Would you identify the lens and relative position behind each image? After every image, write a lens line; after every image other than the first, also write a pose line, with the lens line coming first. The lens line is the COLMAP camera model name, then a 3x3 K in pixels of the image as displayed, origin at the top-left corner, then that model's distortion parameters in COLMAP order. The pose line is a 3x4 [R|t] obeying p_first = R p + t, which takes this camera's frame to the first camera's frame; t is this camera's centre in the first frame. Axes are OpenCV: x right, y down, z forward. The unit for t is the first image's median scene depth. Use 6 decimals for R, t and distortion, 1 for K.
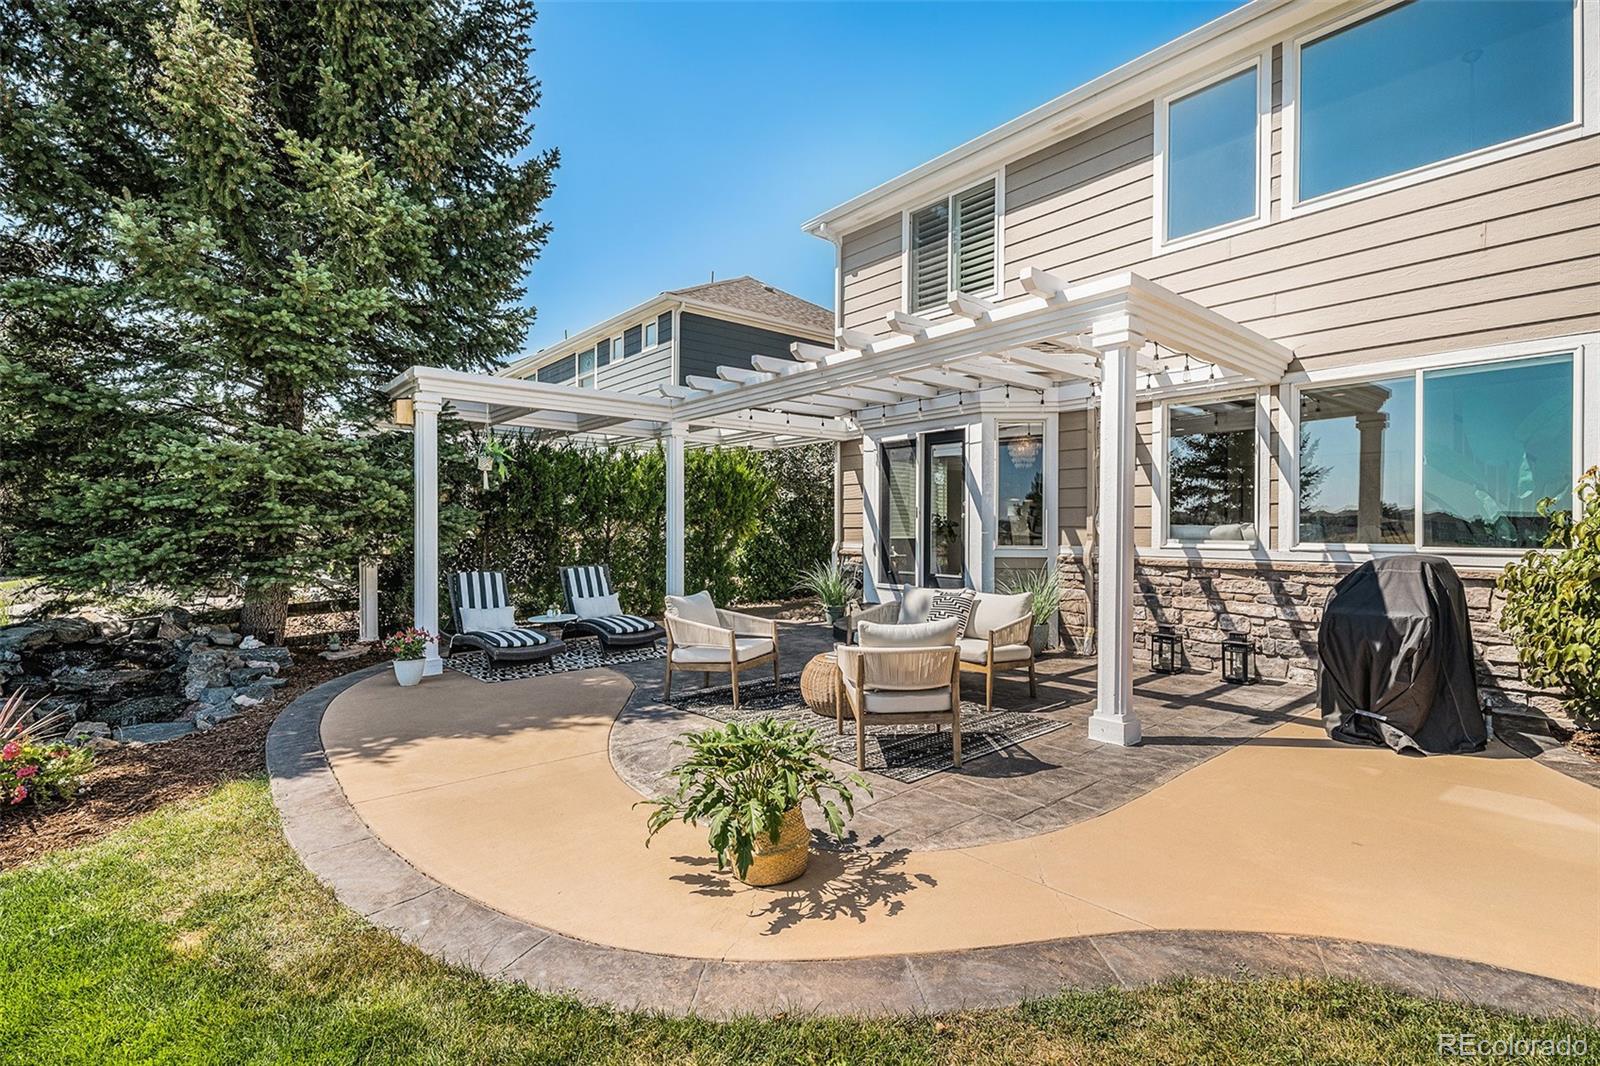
lens RADIAL K [[754.1, 0, 793.5], [0, 754.1, 554.1], [0, 0, 1]] dist [0.000322, 0.004004]
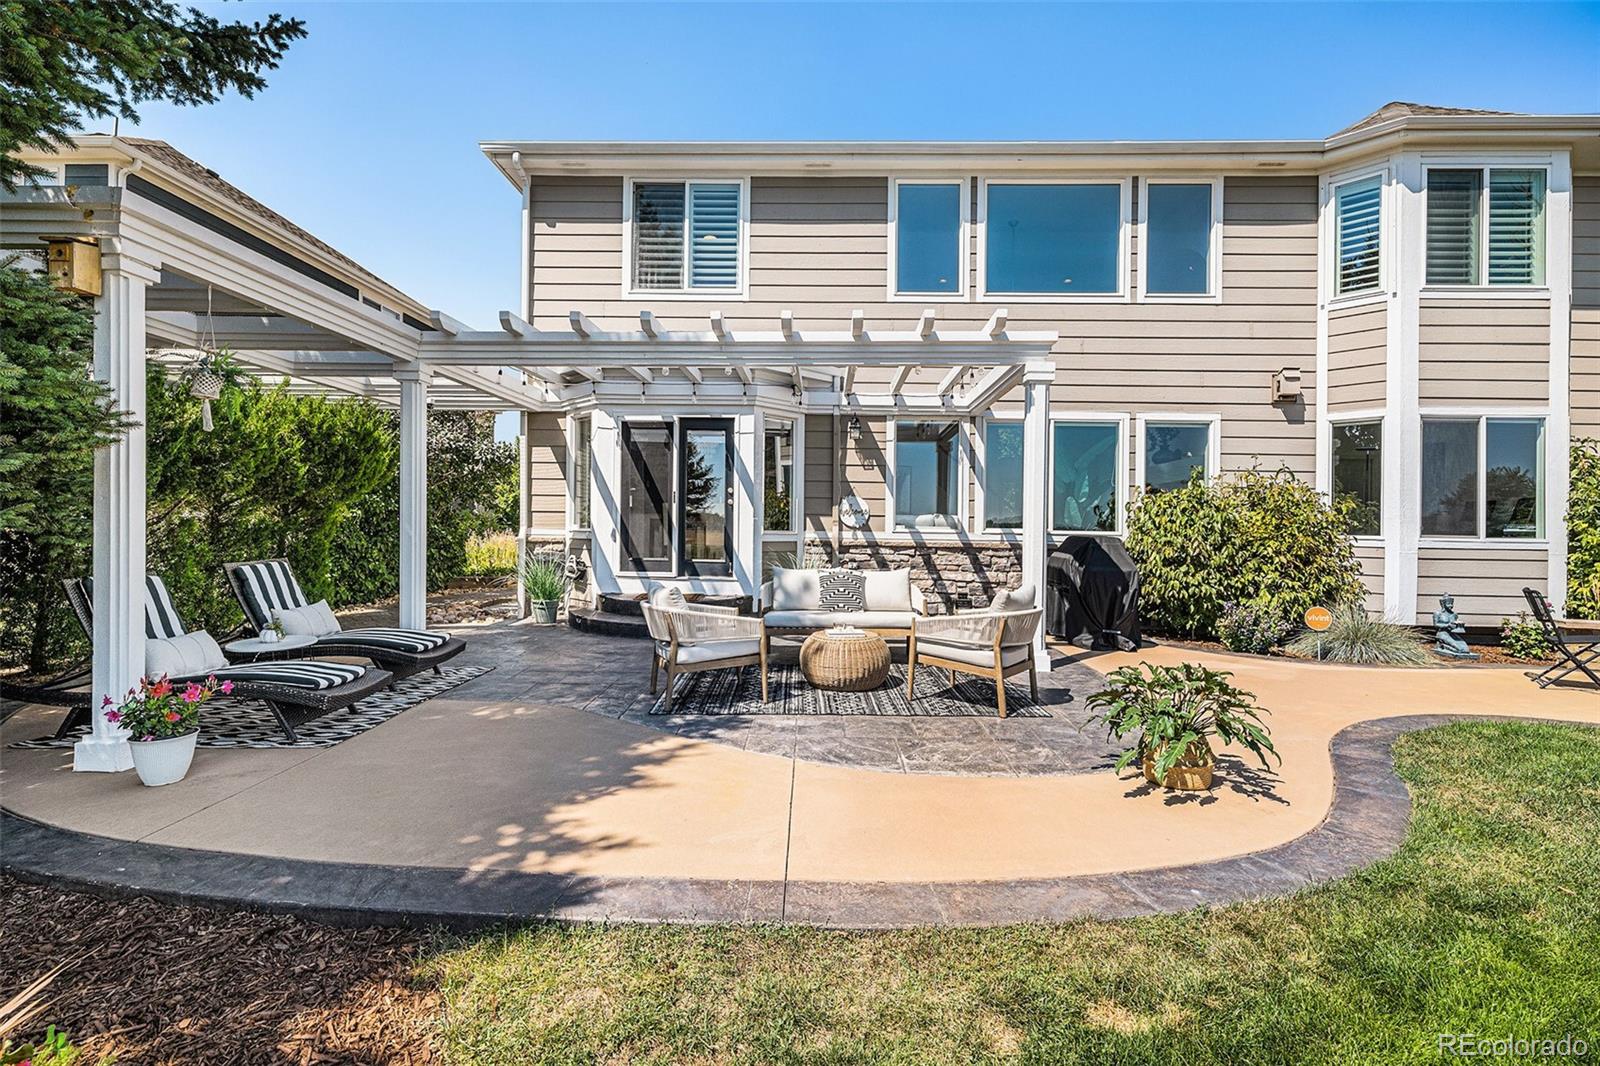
lens RADIAL K [[754.1, 0, 821.2], [0, 754.1, 557.4], [0, 0, 1]] dist [0.000322, 0.004004]
pose [[0.652182, -0.024623, 0.757663, -0.565989], [0.011907, 0.999682, 0.022238, 0.004617], [-0.757969, -0.005482, 0.652267, 0.261730]]
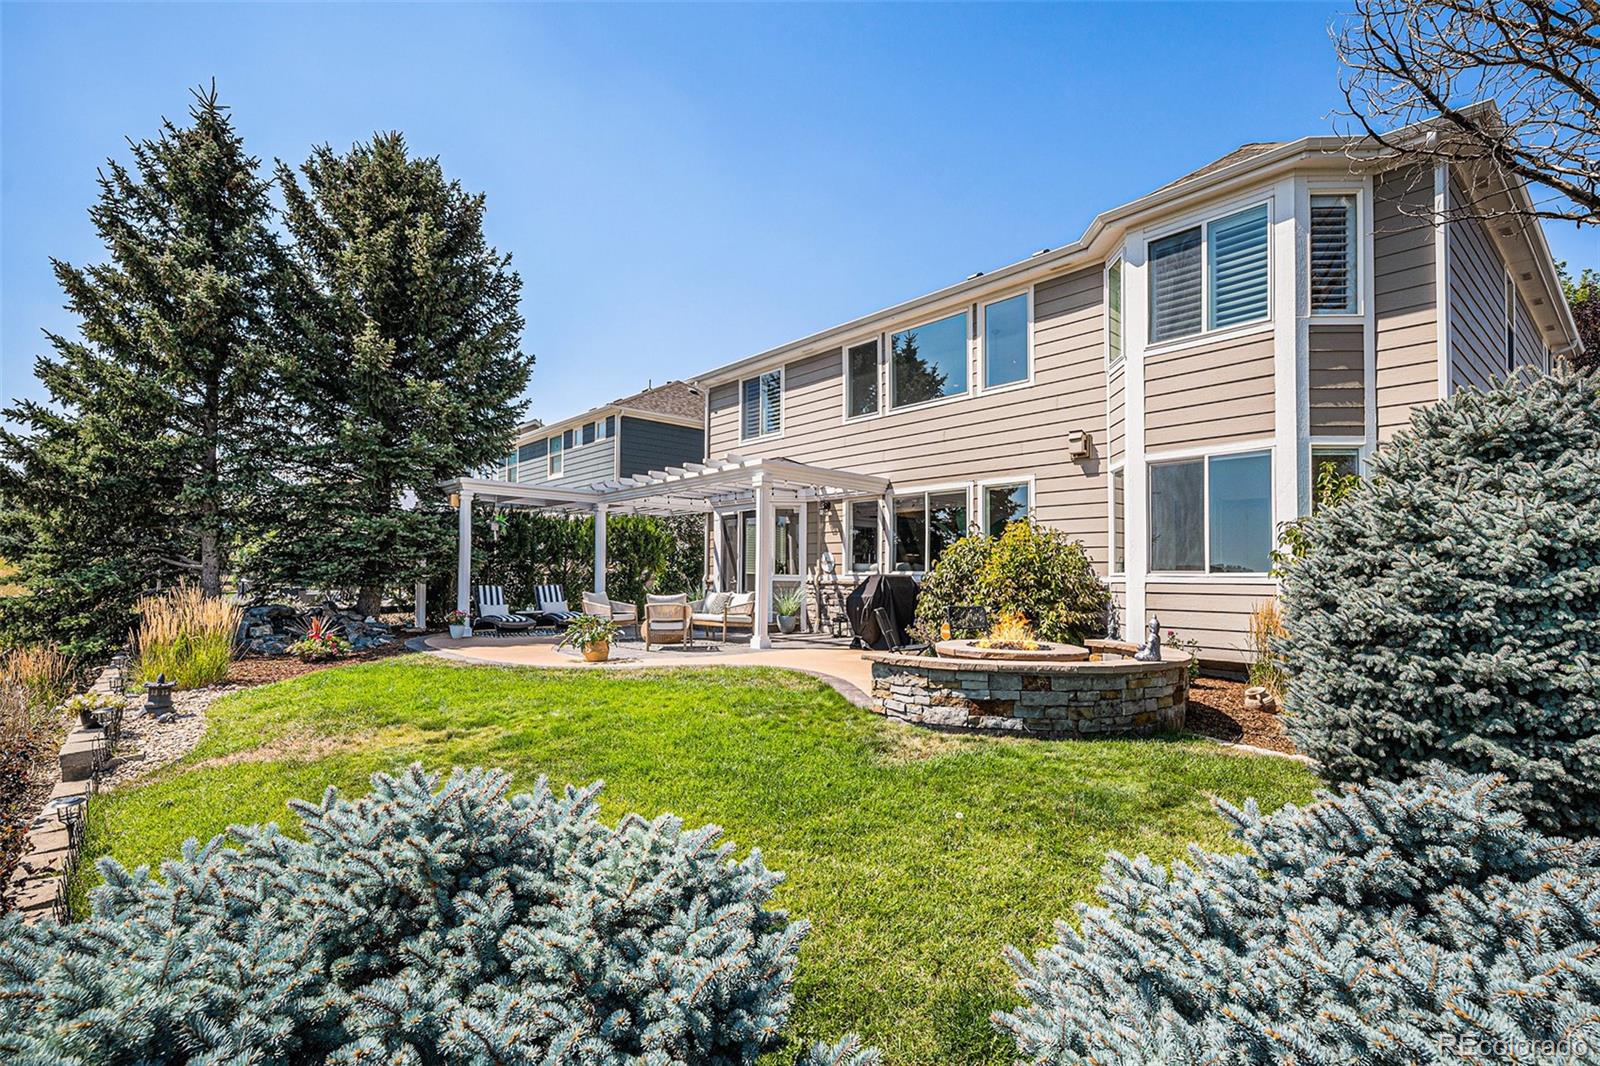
lens RADIAL K [[754.1, 0, 794.9], [0, 754.1, 607.6], [0, 0, 1]] dist [0.000322, 0.004004]
pose [[0.999477, 0.010333, 0.030649, 0.301372], [-0.010448, 0.999939, 0.003608, 0.071469], [-0.030610, -0.003927, 0.999524, -0.953033]]
